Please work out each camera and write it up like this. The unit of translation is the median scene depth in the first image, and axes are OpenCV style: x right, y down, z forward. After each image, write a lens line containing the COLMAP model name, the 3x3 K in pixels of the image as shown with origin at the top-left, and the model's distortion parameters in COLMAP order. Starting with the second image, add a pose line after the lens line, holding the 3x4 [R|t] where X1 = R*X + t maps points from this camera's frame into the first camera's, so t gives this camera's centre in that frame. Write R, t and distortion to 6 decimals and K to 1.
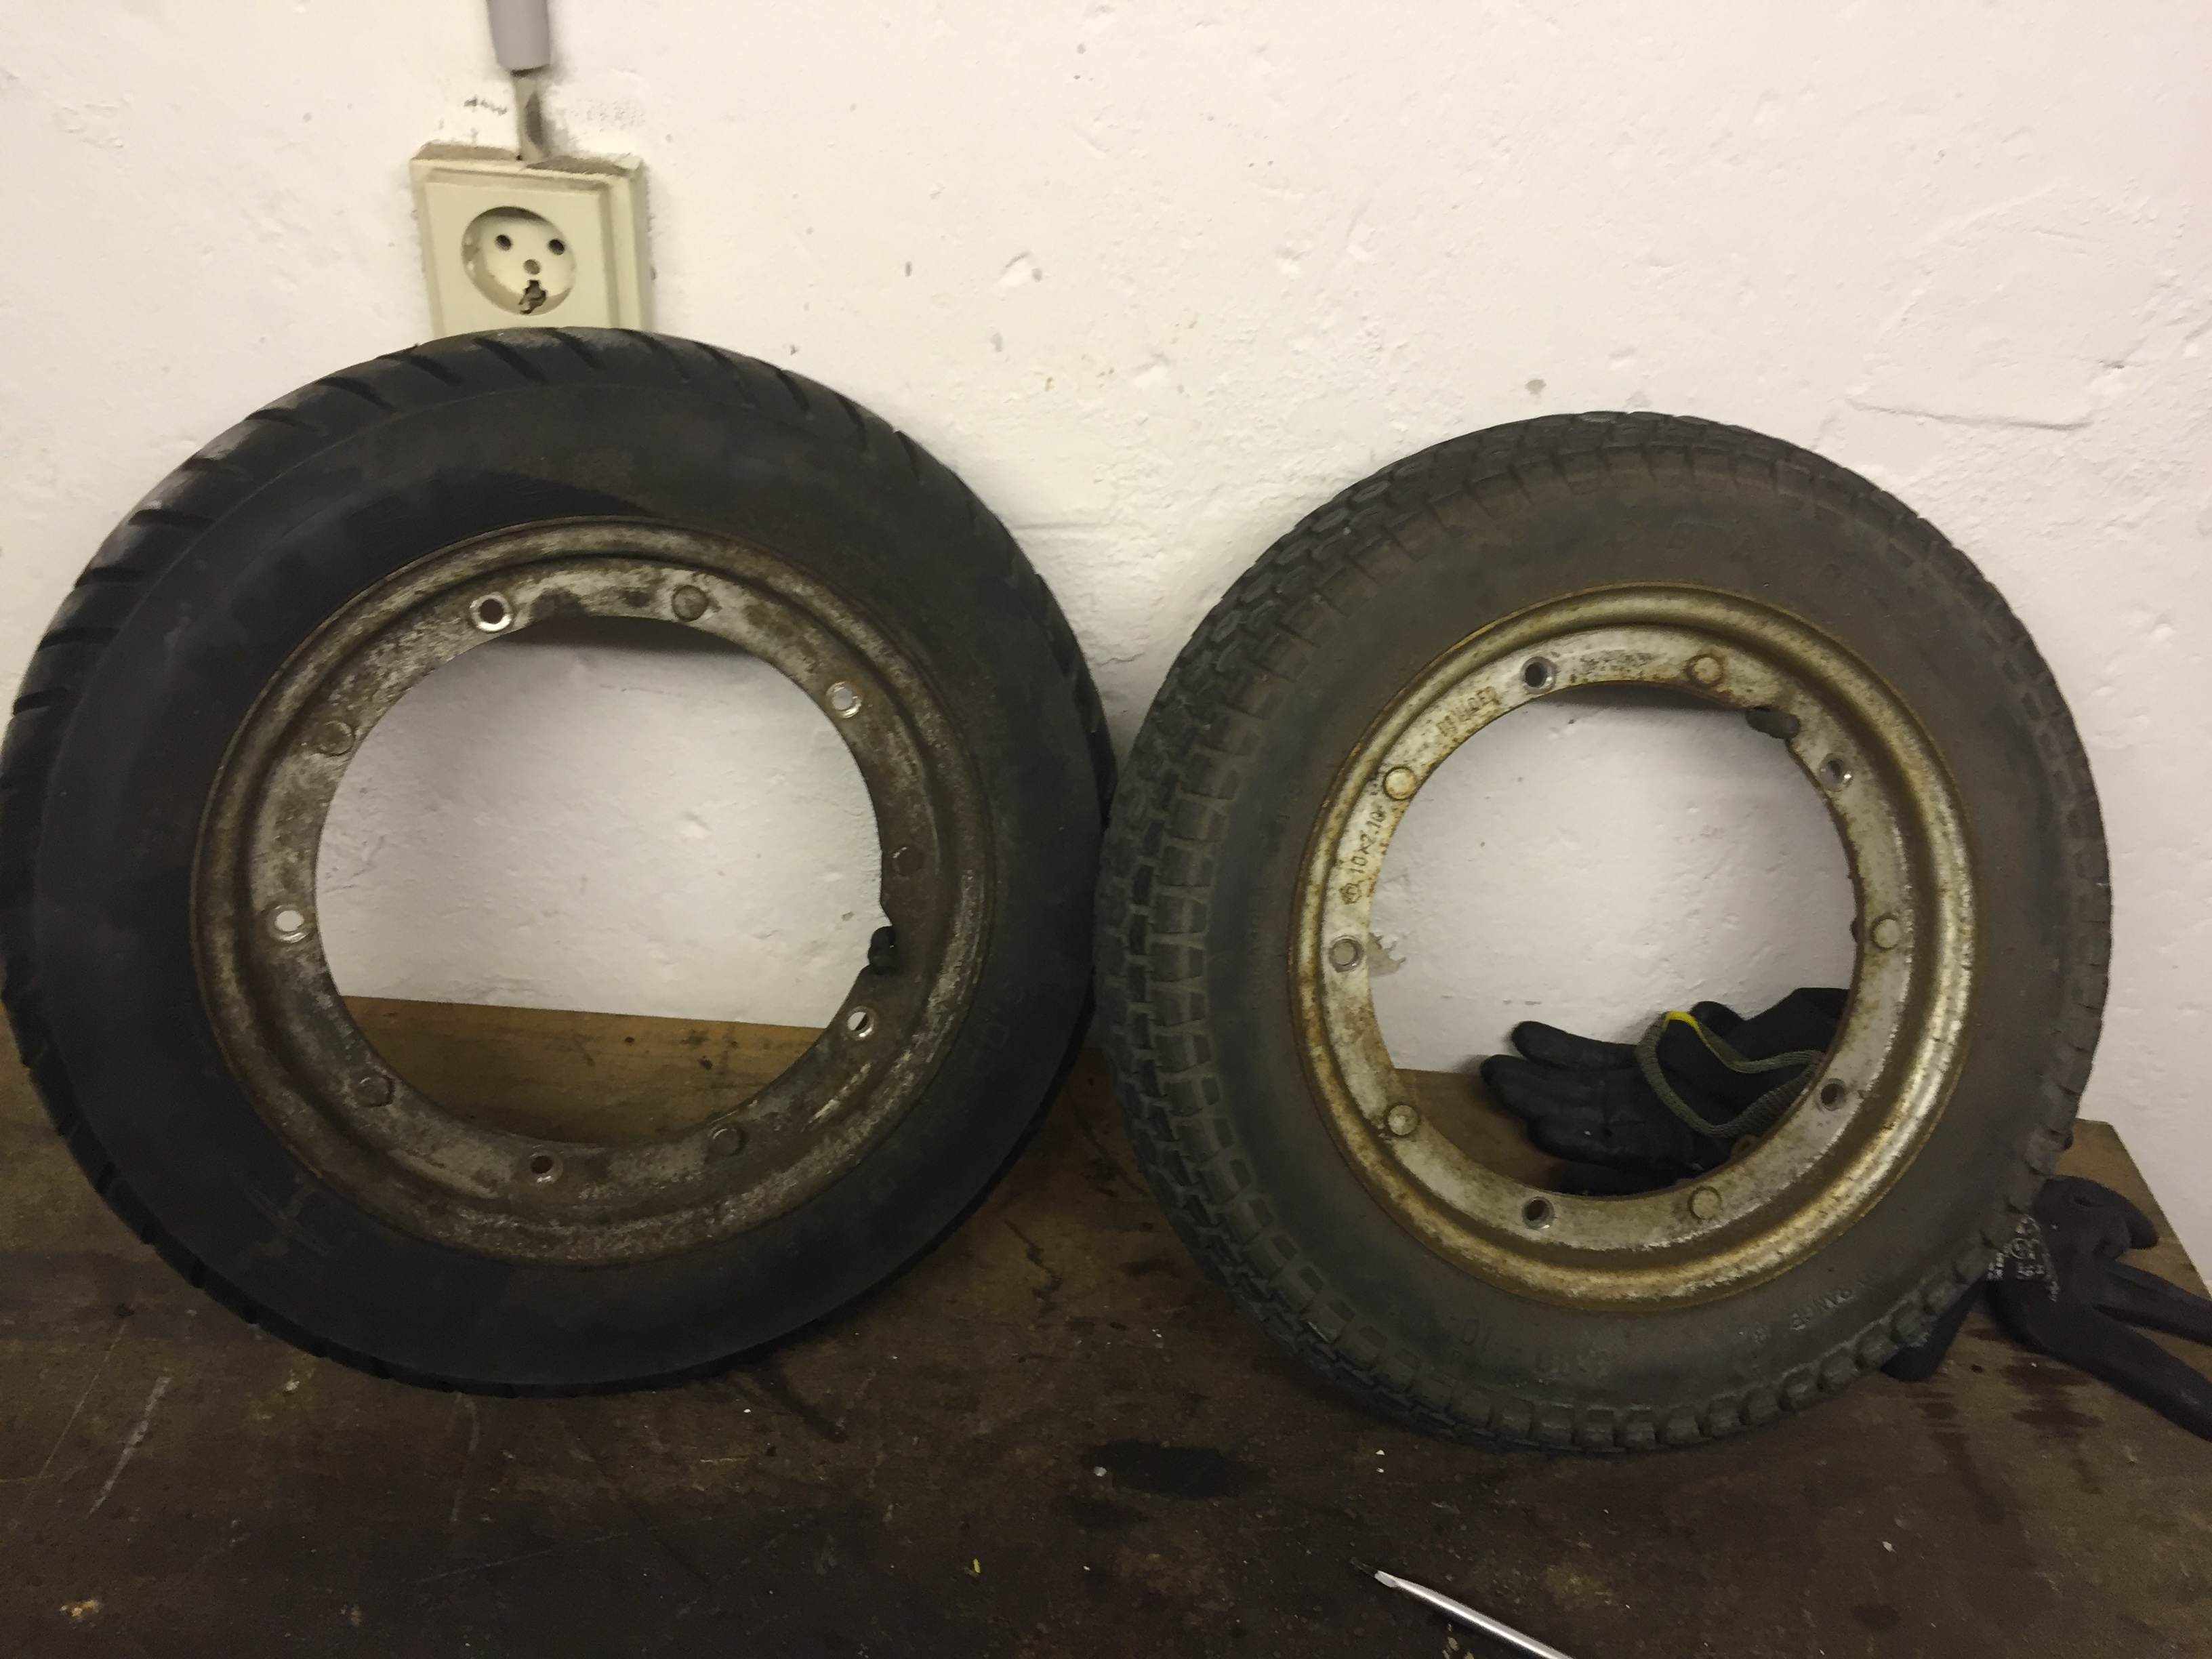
lens RADIAL K [[1932.8, 0, 1089.7], [0, 1932.8, 806.7], [0, 0, 1]] dist [0.066510, -0.104826]
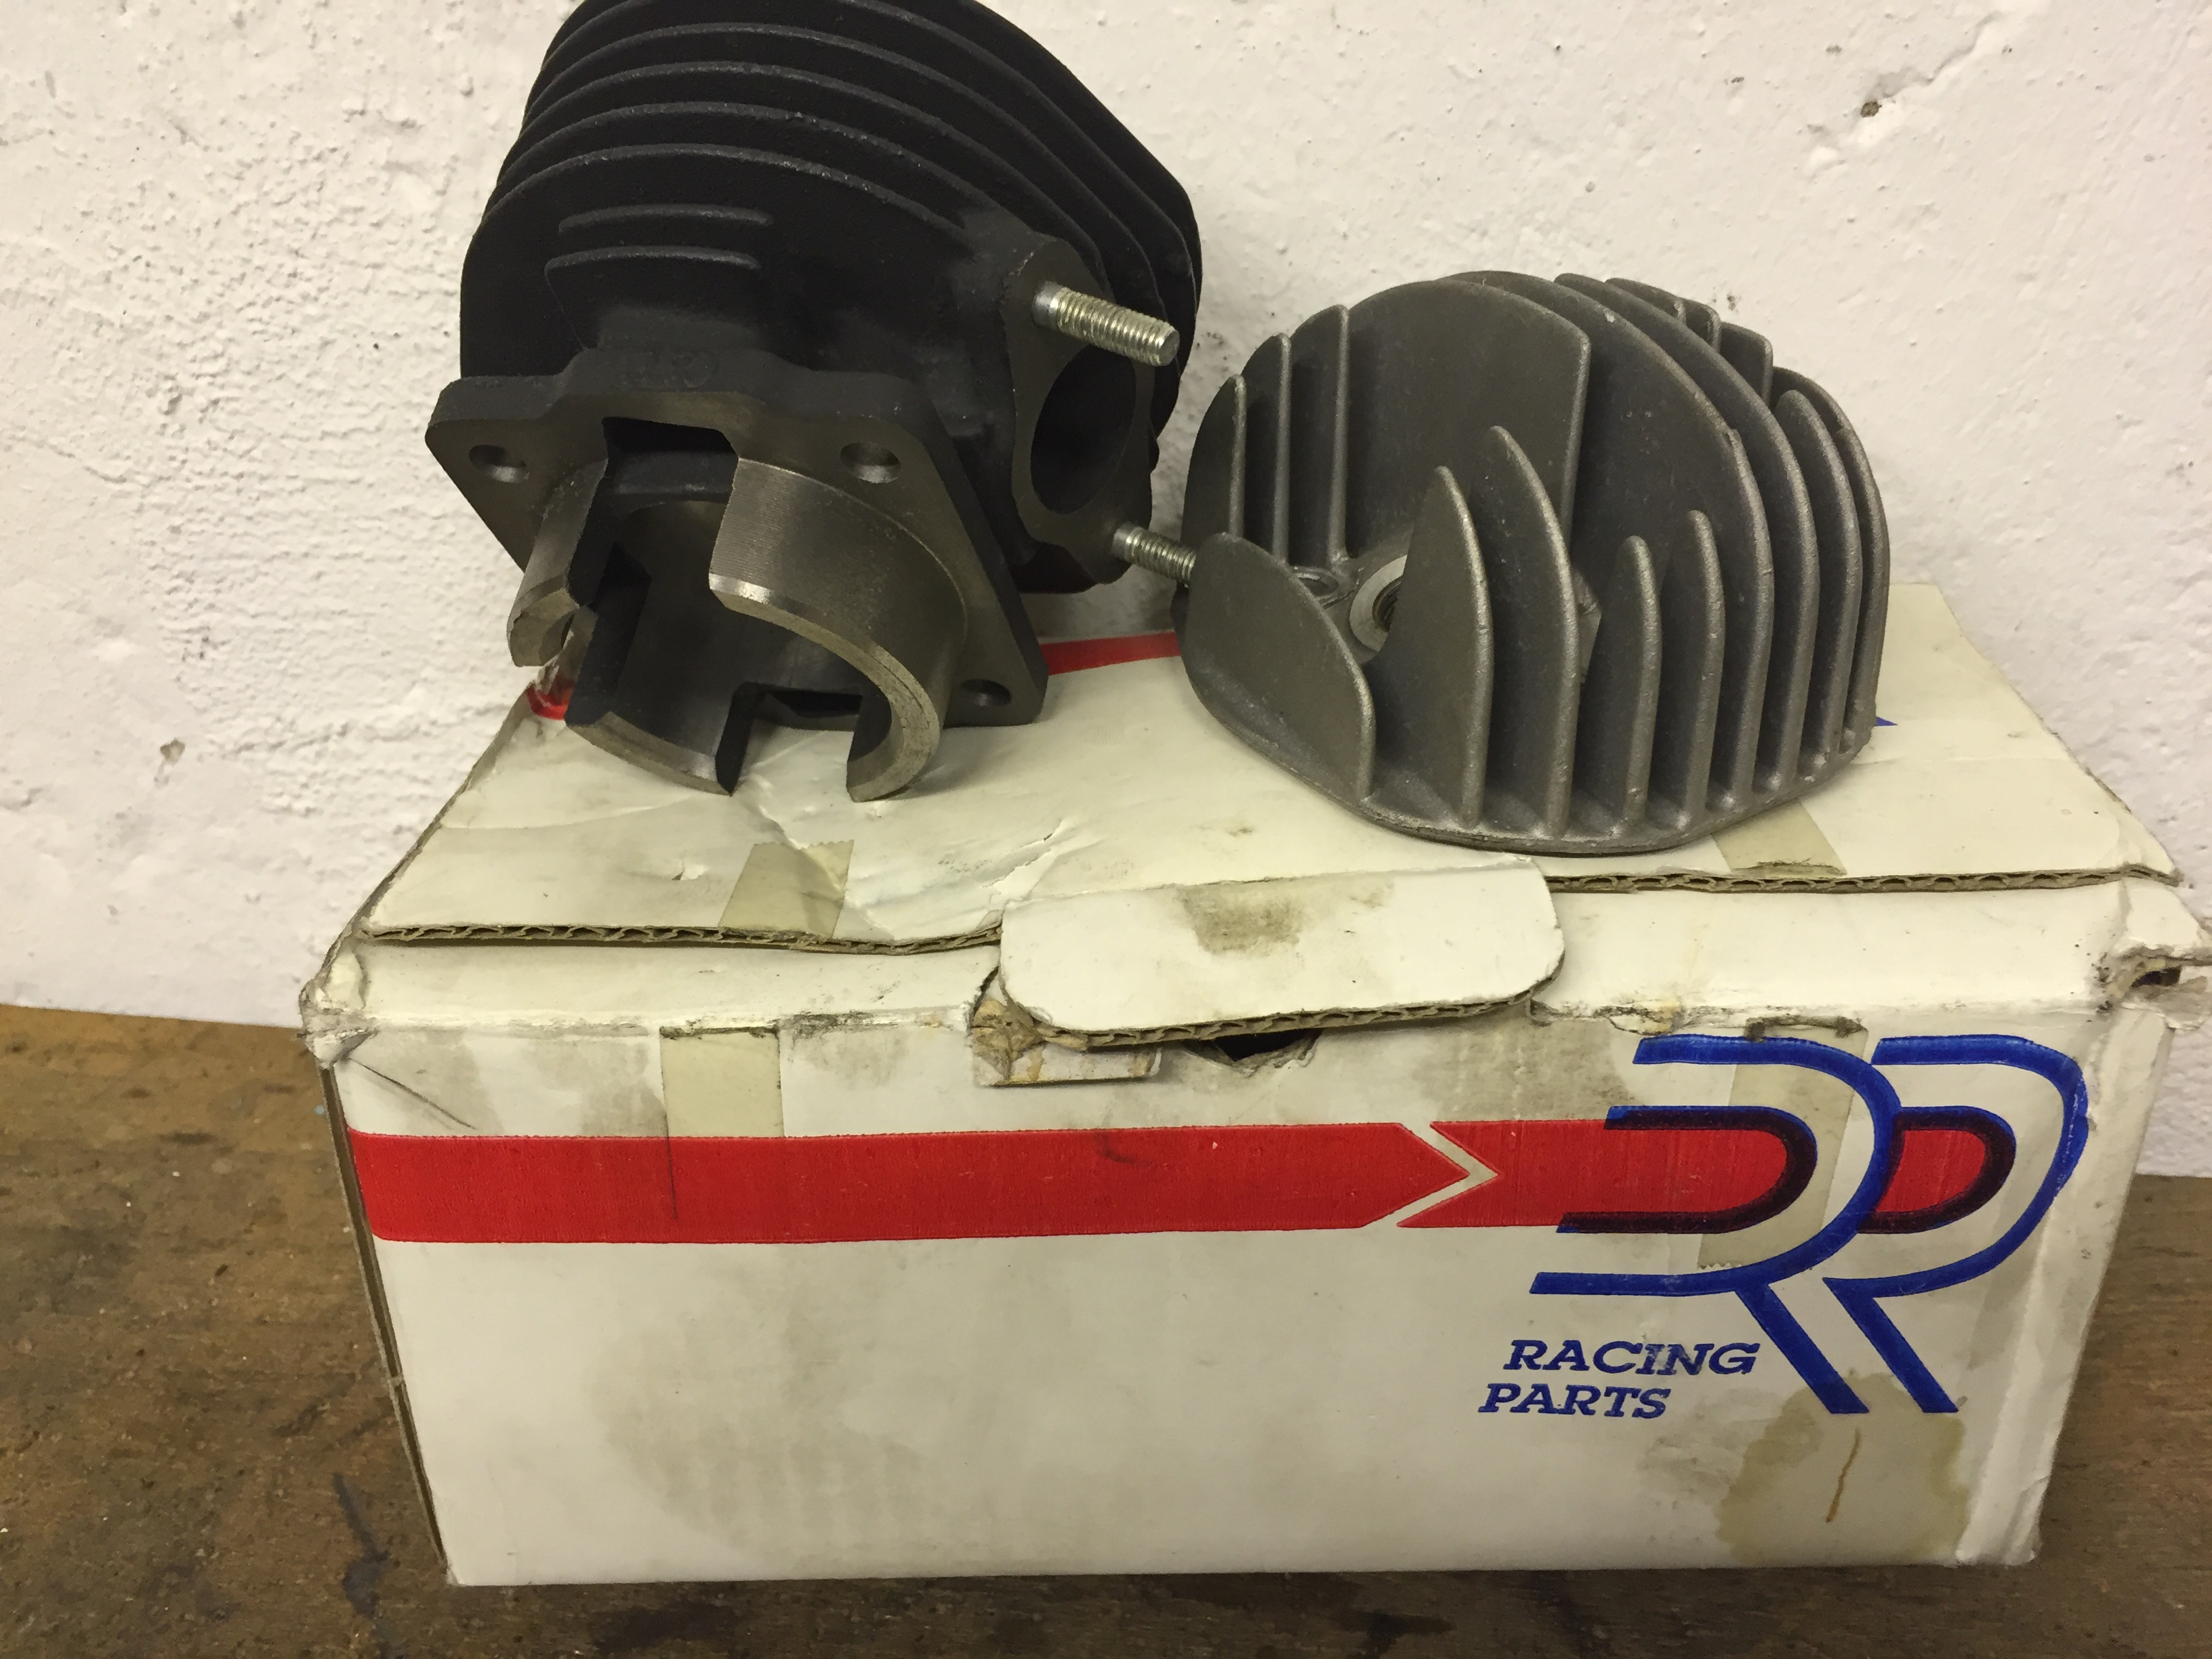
lens RADIAL K [[1932.8, 0, 1100.0], [0, 1932.8, 817.8], [0, 0, 1]] dist [0.066510, -0.104826]
pose [[0.990315, -0.011079, -0.138393, 0.156030], [-0.002185, 0.995444, -0.095323, 0.122606], [0.138819, 0.094702, 0.985779, 0.638288]]
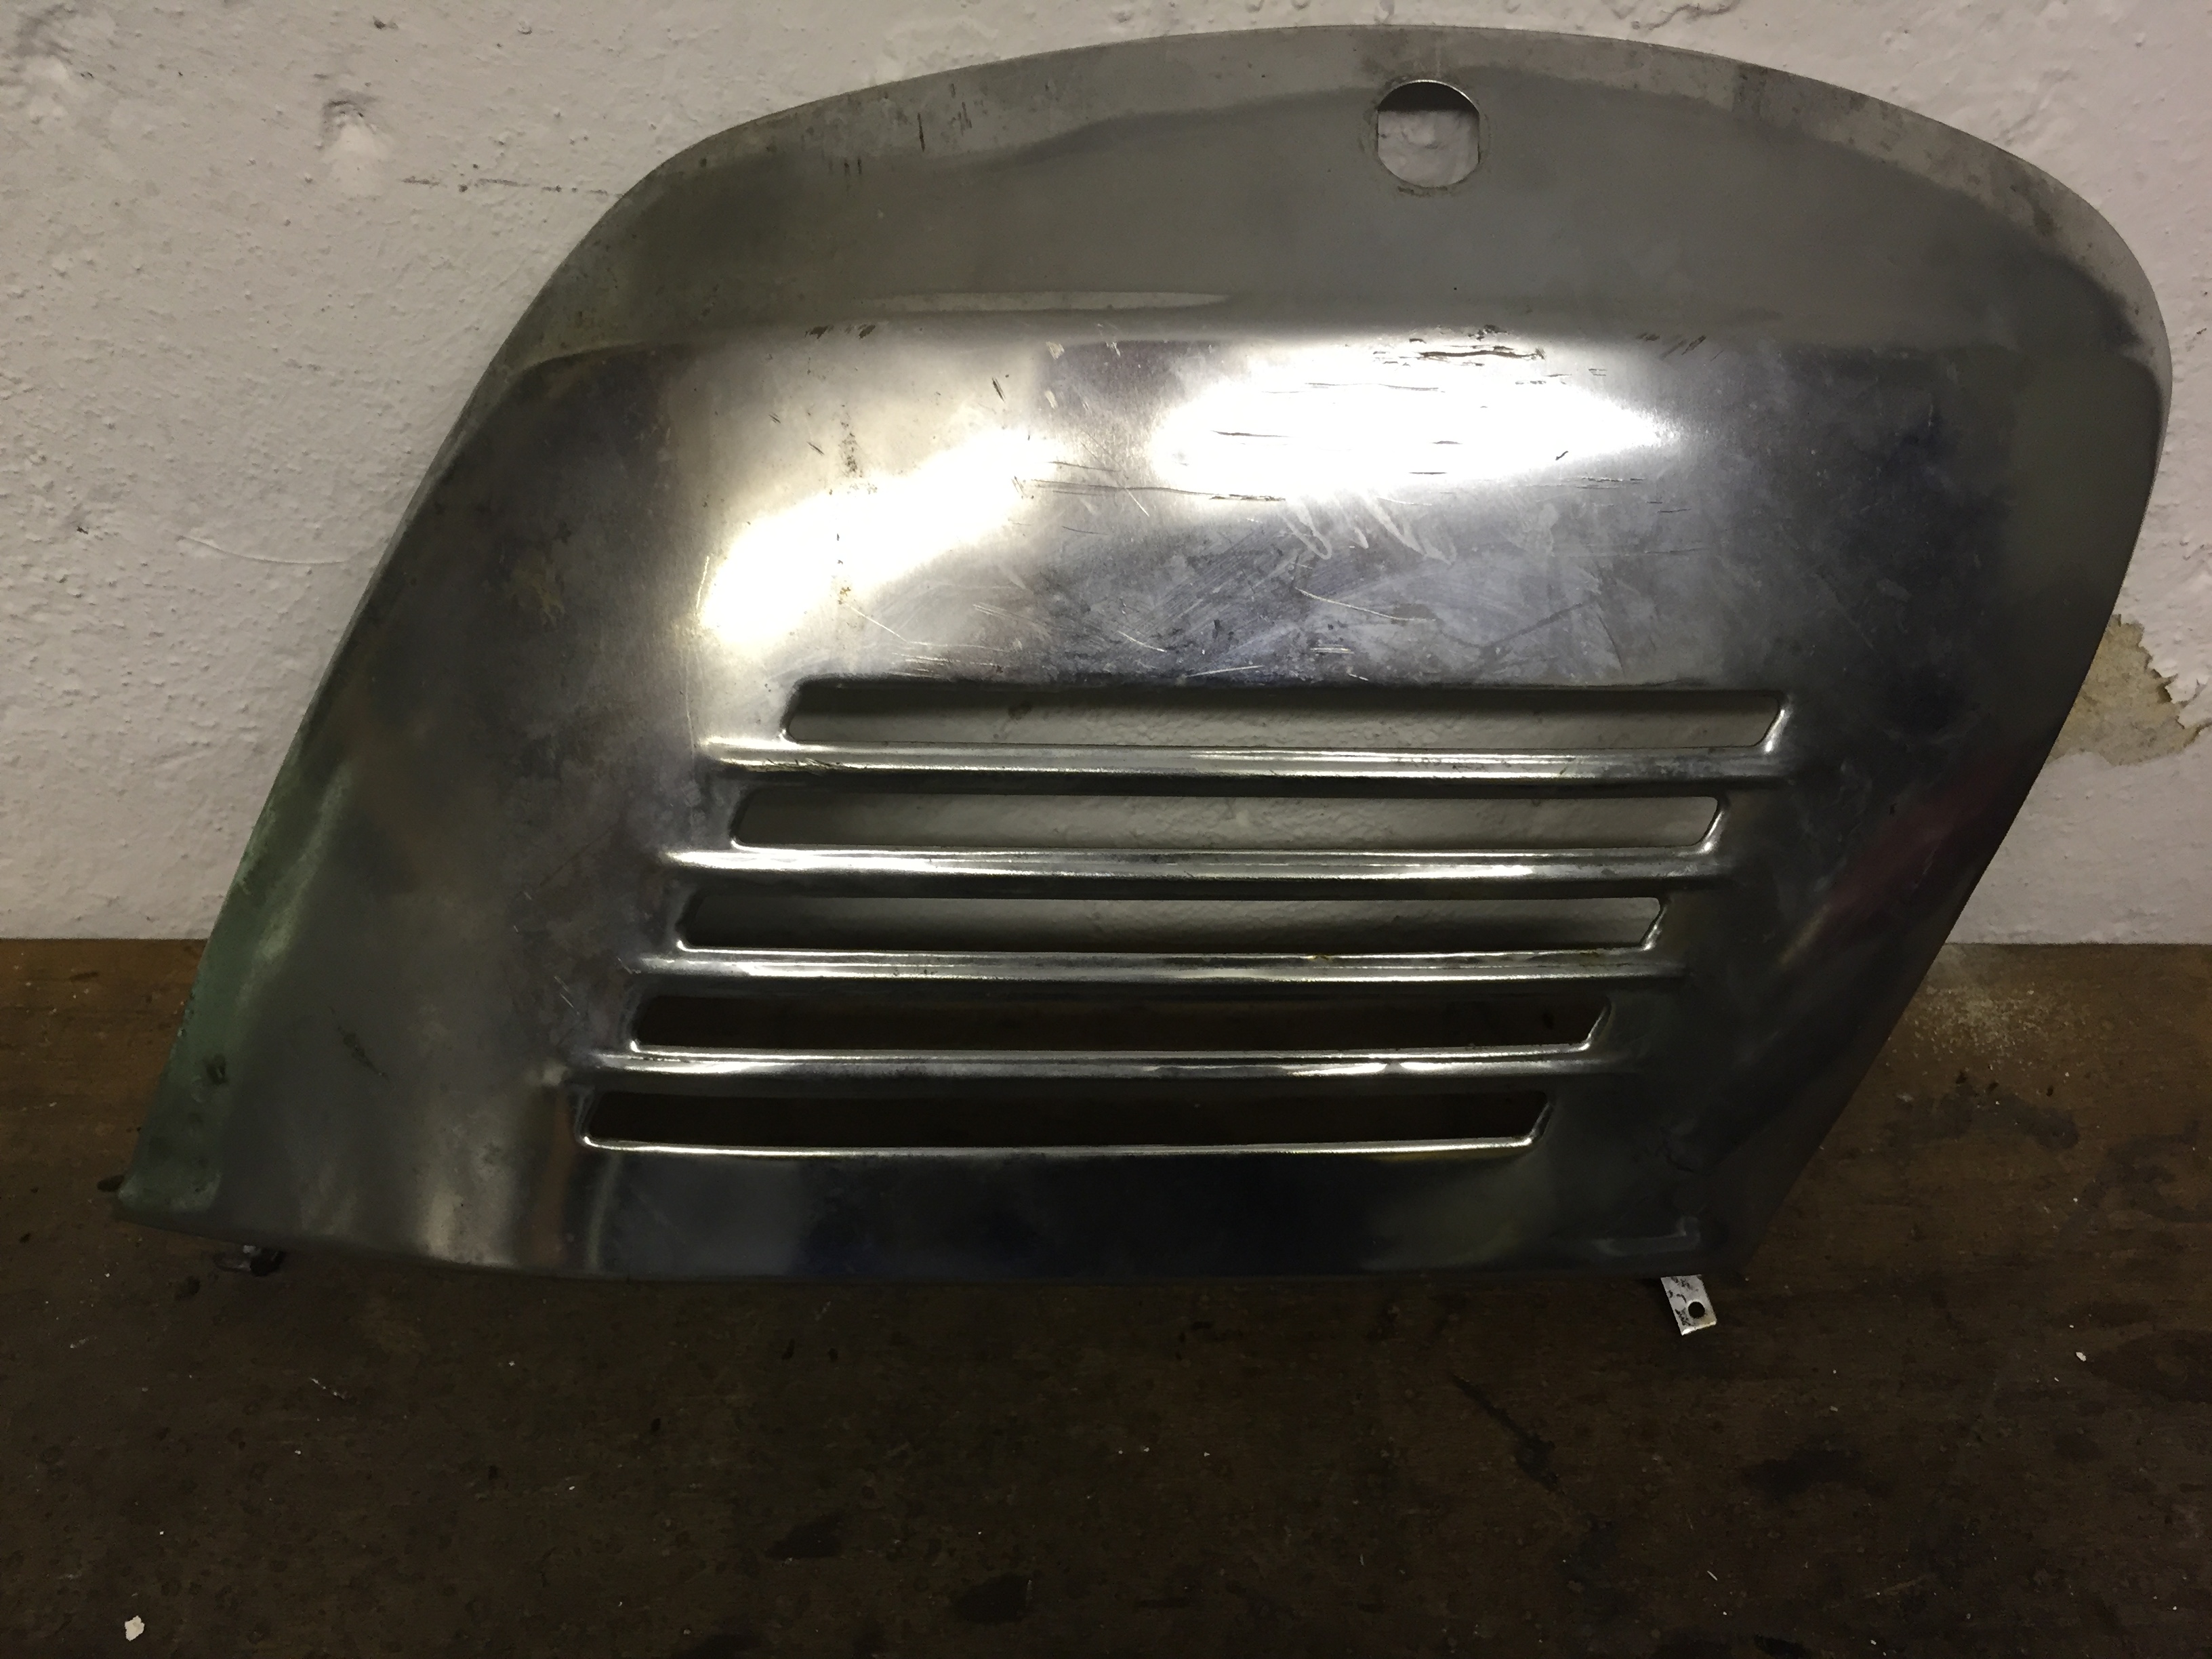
lens RADIAL K [[1932.8, 0, 1091.8], [0, 1932.8, 818.1], [0, 0, 1]] dist [0.066510, -0.104826]
pose [[0.997766, -0.063127, -0.021877, -0.106921], [0.065212, 0.991394, 0.113515, 0.033210], [0.014523, -0.114688, 0.993295, 0.576033]]
